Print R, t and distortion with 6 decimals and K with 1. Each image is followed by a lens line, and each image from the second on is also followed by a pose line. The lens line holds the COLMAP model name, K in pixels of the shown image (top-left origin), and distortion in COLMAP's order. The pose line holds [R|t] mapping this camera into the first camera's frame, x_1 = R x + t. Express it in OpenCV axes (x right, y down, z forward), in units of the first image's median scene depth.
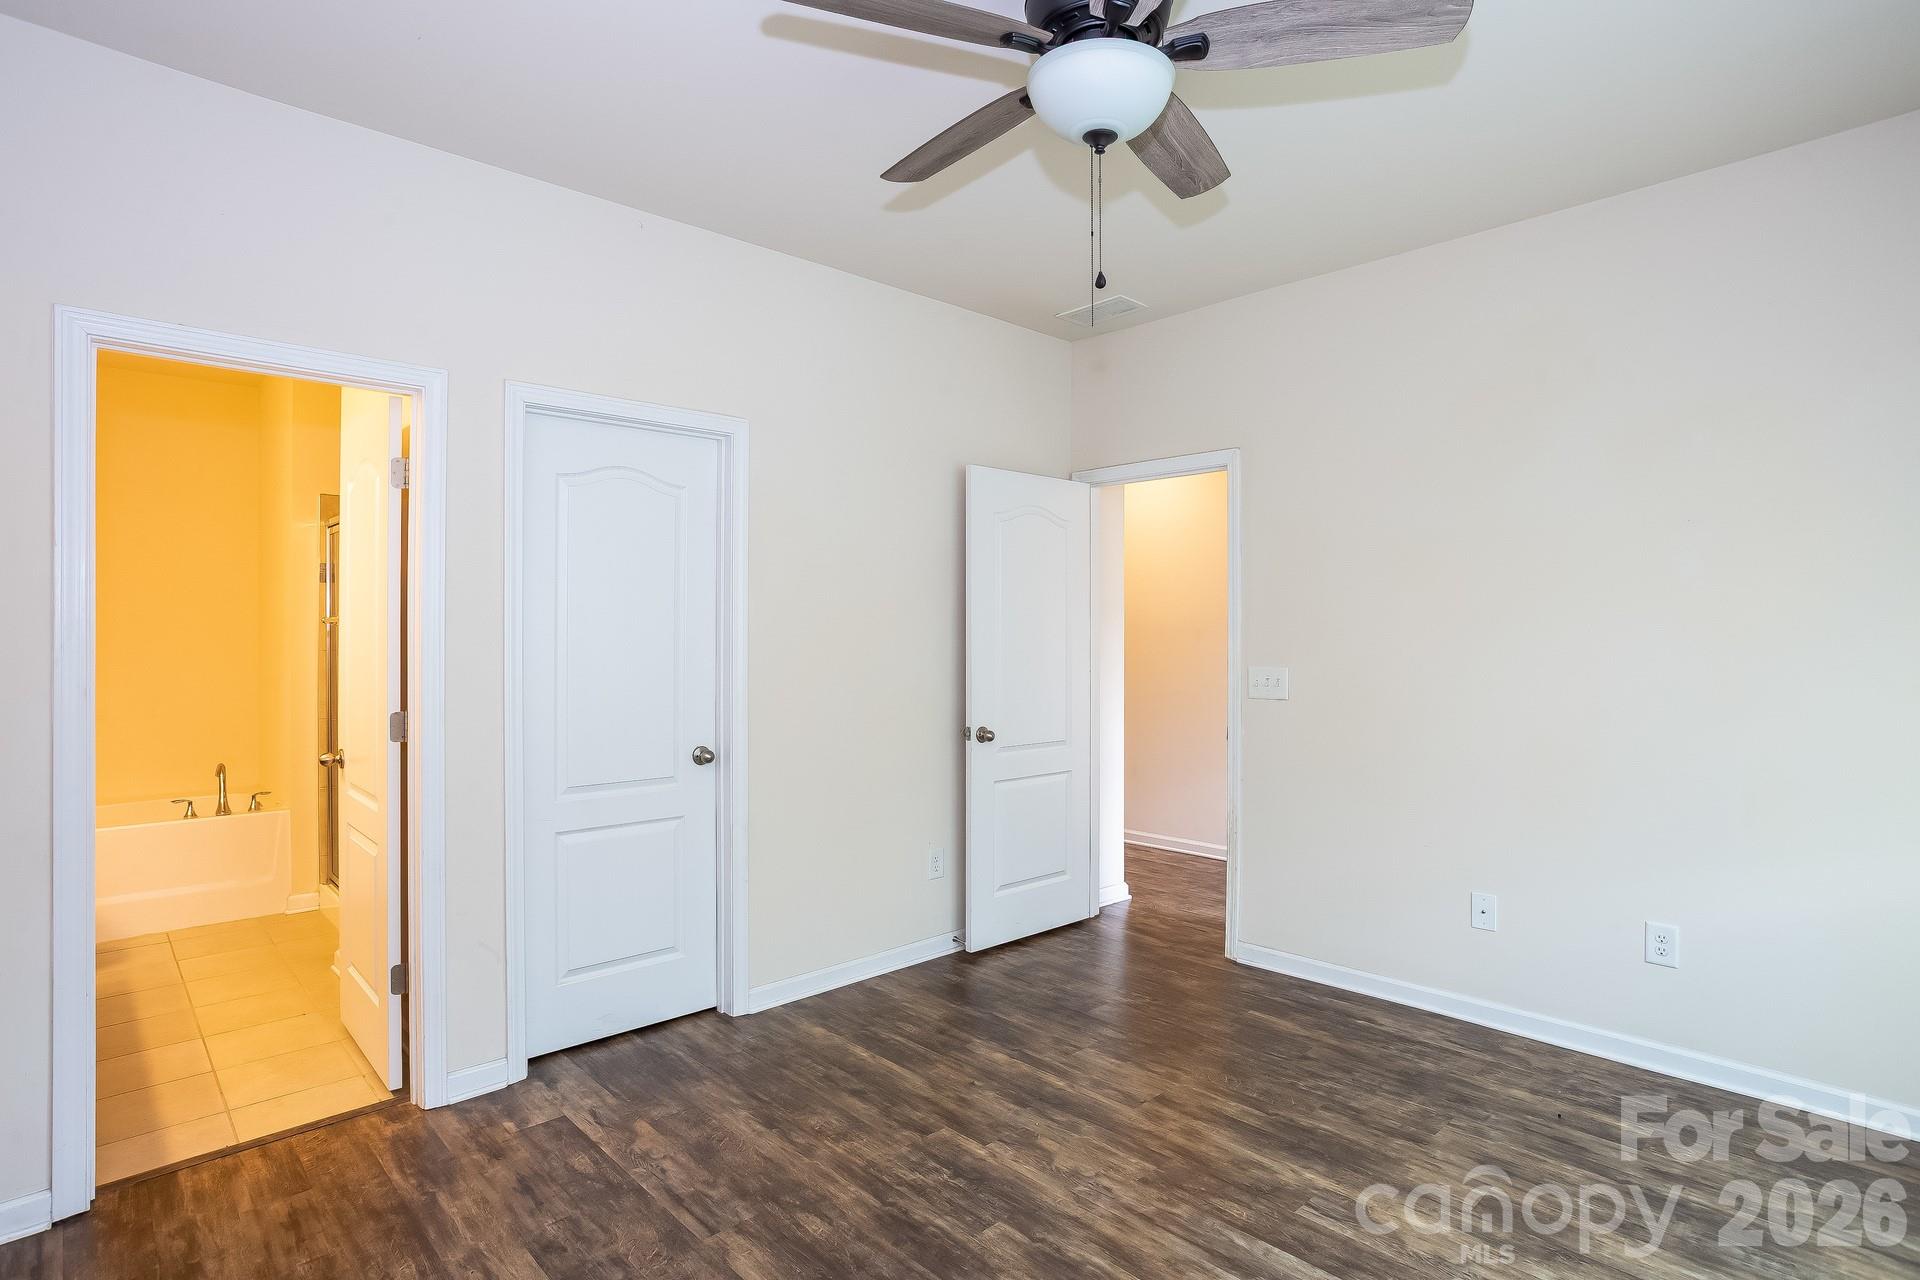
lens RADIAL K [[1008.7, 0, 959.9], [0, 1008.7, 630.3], [0, 0, 1]] dist [-0.048008, 0.020109]
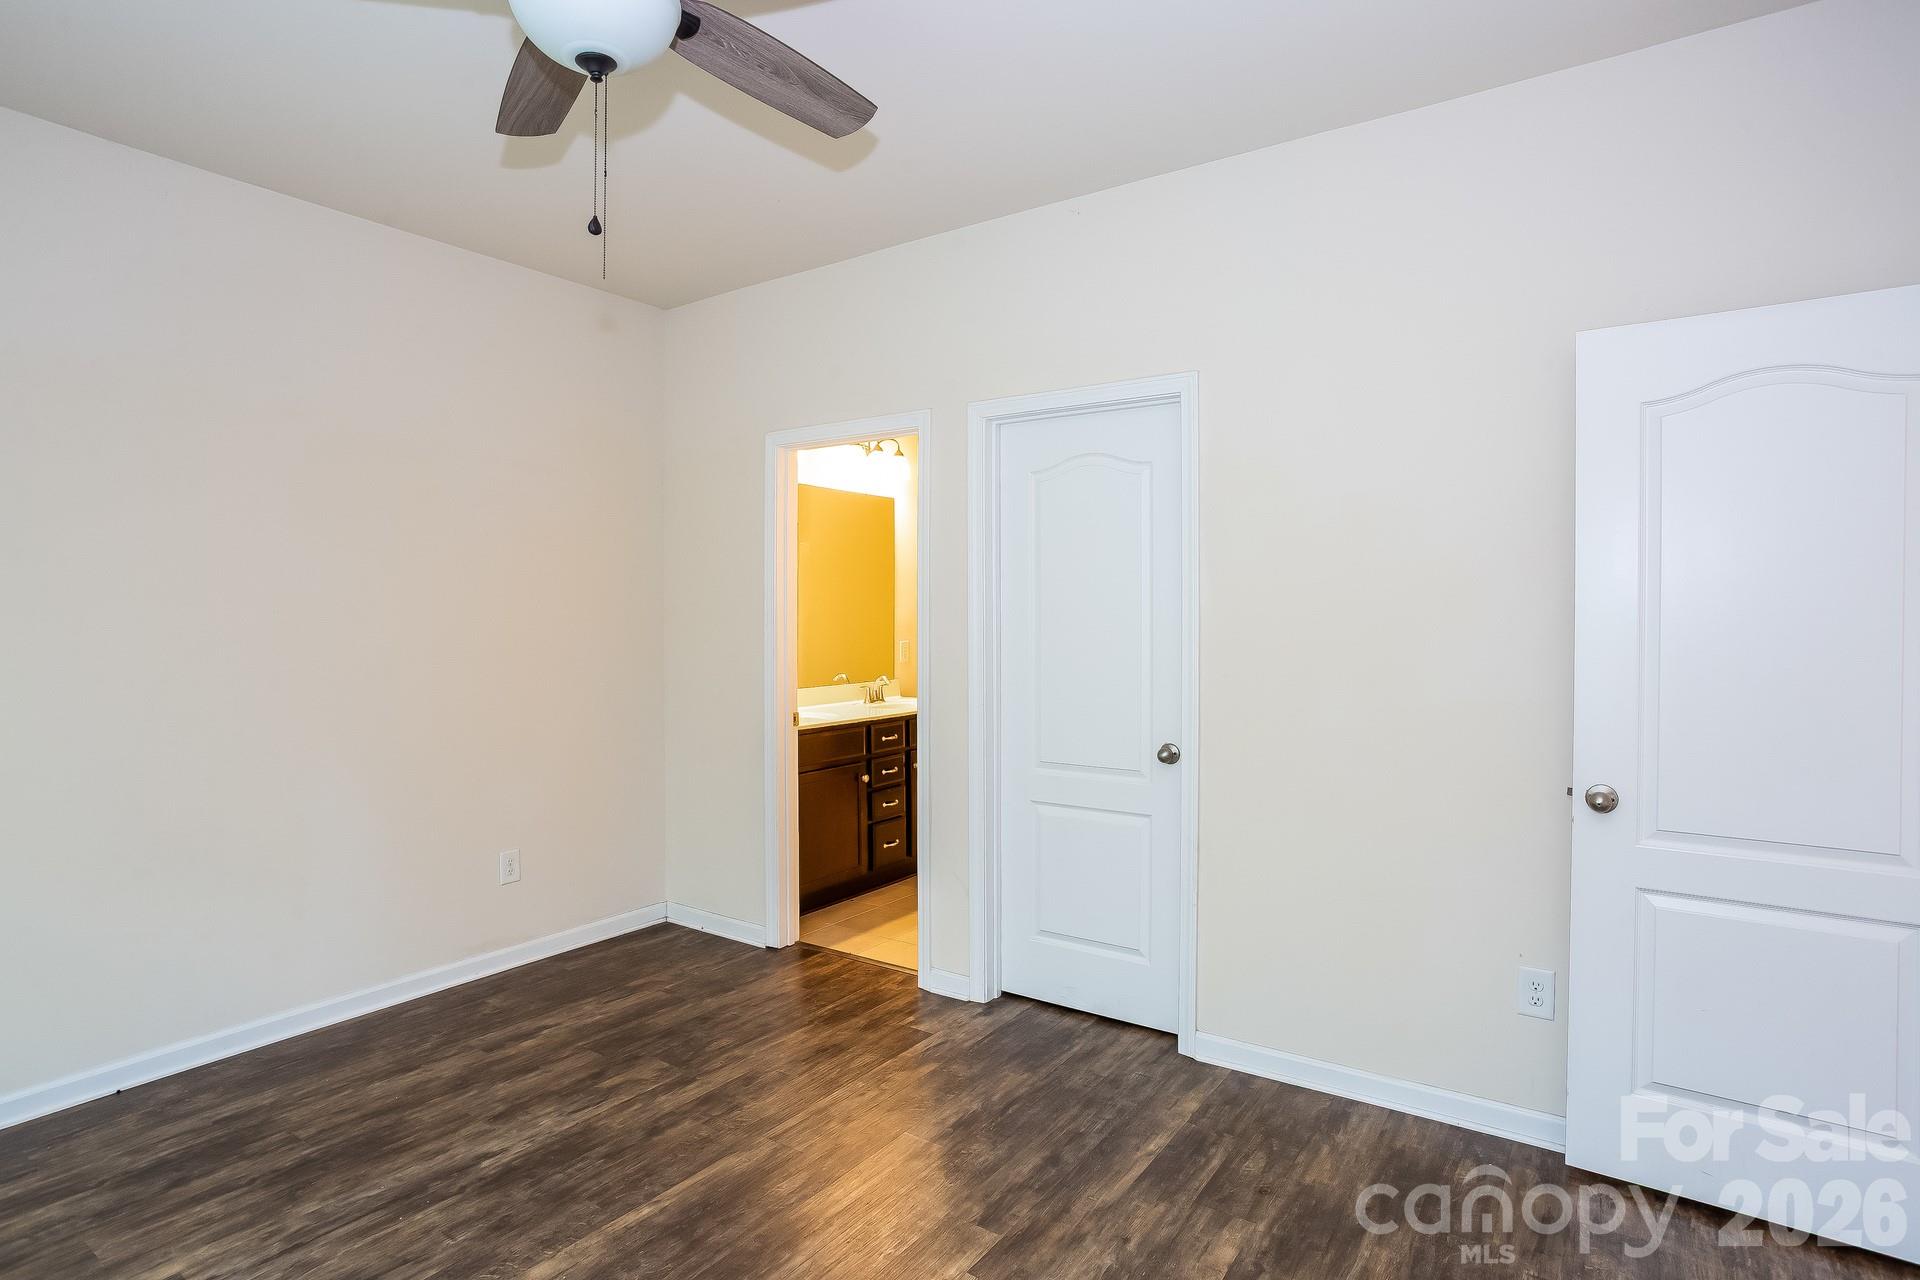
lens RADIAL K [[1008.7, 0, 960.2], [0, 1008.7, 622.8], [0, 0, 1]] dist [-0.048008, 0.020109]
pose [[0.190982, 0.011229, -0.981529, 0.687967], [0.004484, 0.999914, 0.012312, -0.007007], [0.981583, -0.006752, 0.190915, 0.737449]]
